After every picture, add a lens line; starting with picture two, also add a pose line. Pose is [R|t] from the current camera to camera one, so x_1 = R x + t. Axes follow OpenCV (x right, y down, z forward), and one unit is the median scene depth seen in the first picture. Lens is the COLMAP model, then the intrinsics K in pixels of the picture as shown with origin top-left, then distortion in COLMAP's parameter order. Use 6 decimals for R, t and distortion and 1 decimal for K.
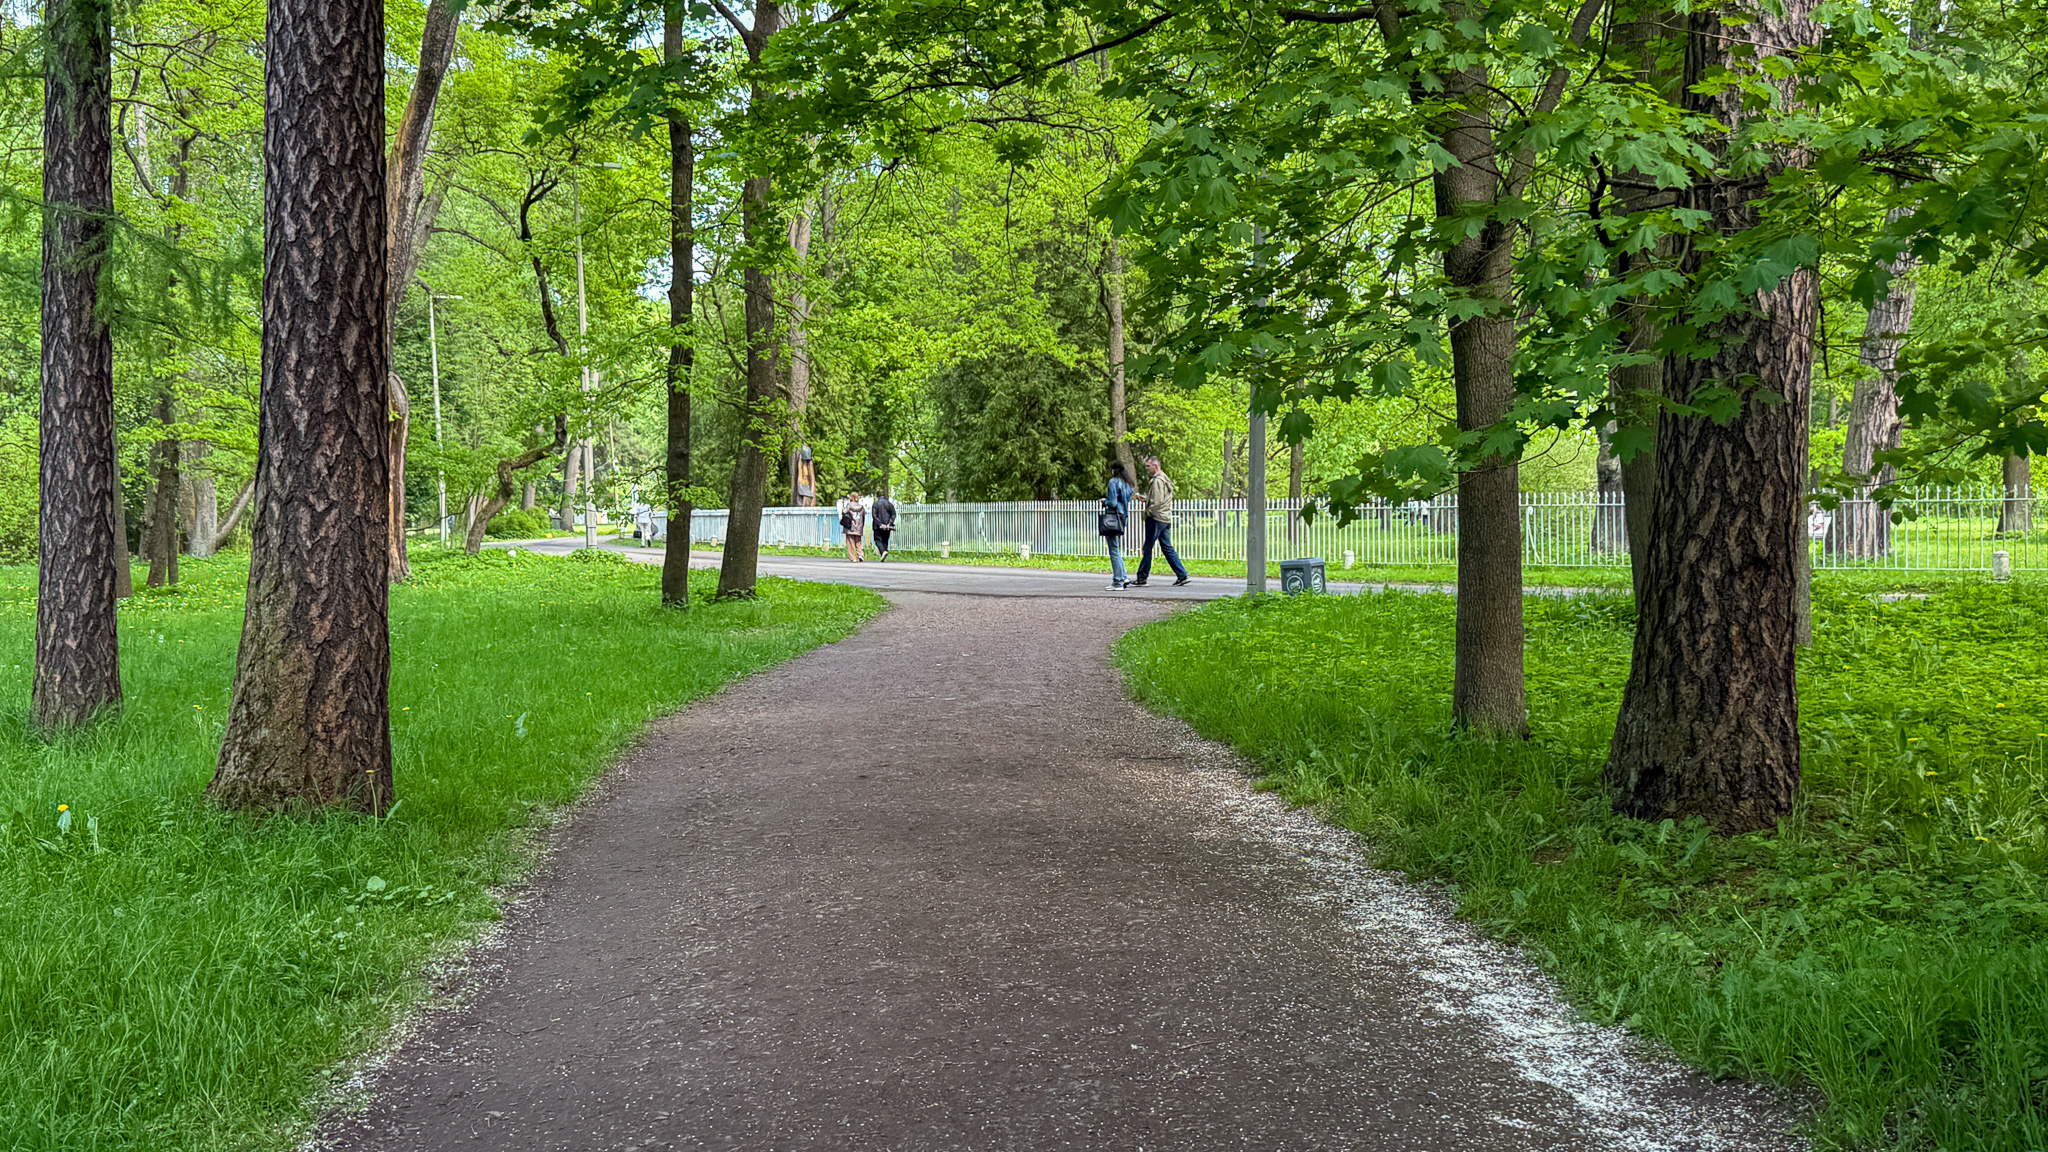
lens RADIAL K [[2159.2, 0, 1024.0], [0, 2159.2, 576.0], [0, 0, 1]] dist [0.204788, -0.473772]
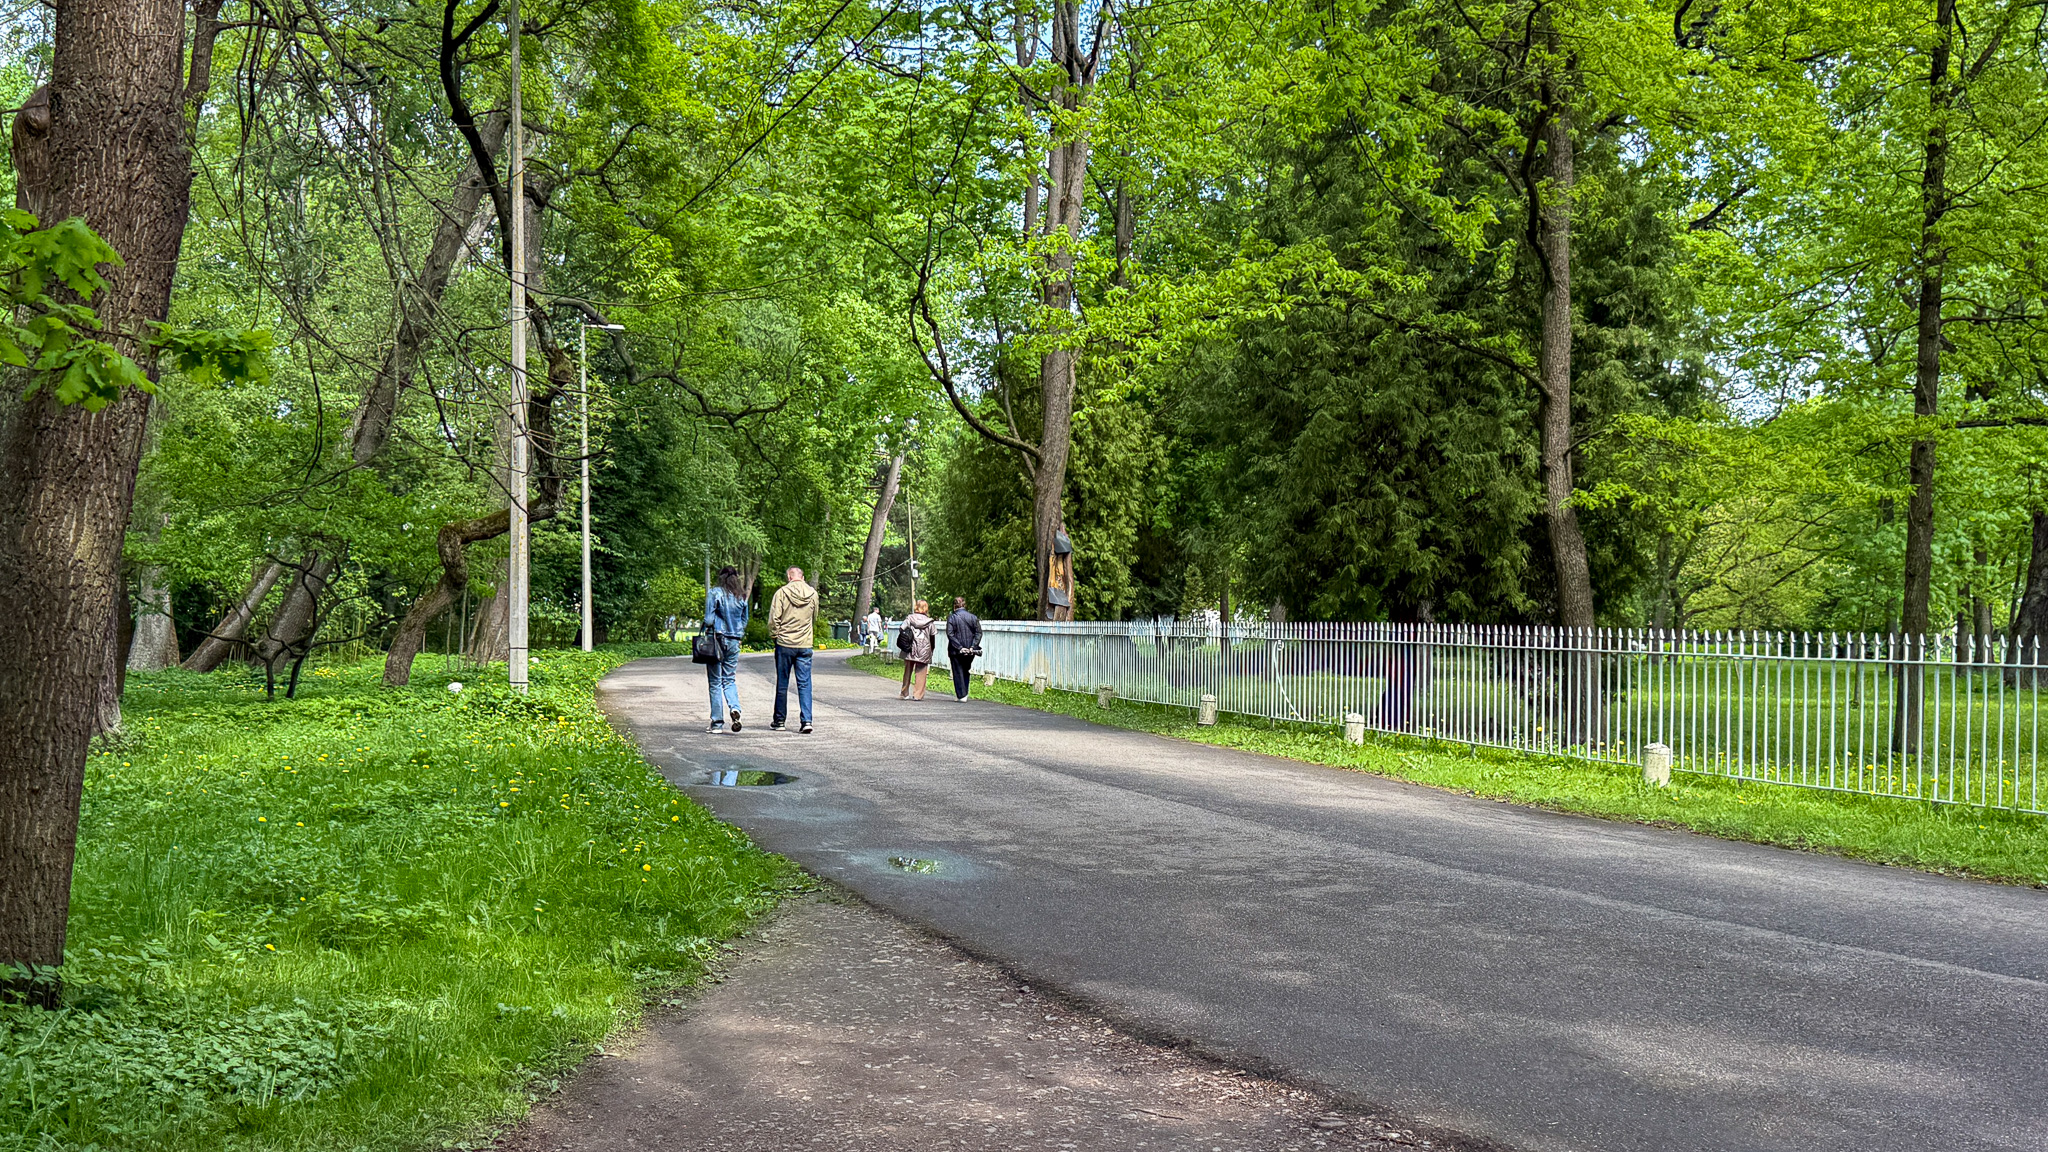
lens RADIAL K [[2159.2, 0, 1024.0], [0, 2159.2, 576.0], [0, 0, 1]] dist [0.204788, -0.473772]
pose [[0.984515, 0.029437, -0.172814, 0.009523], [-0.038809, 0.997939, -0.051105, -0.015810], [0.170953, 0.057020, 0.983628, 0.469450]]
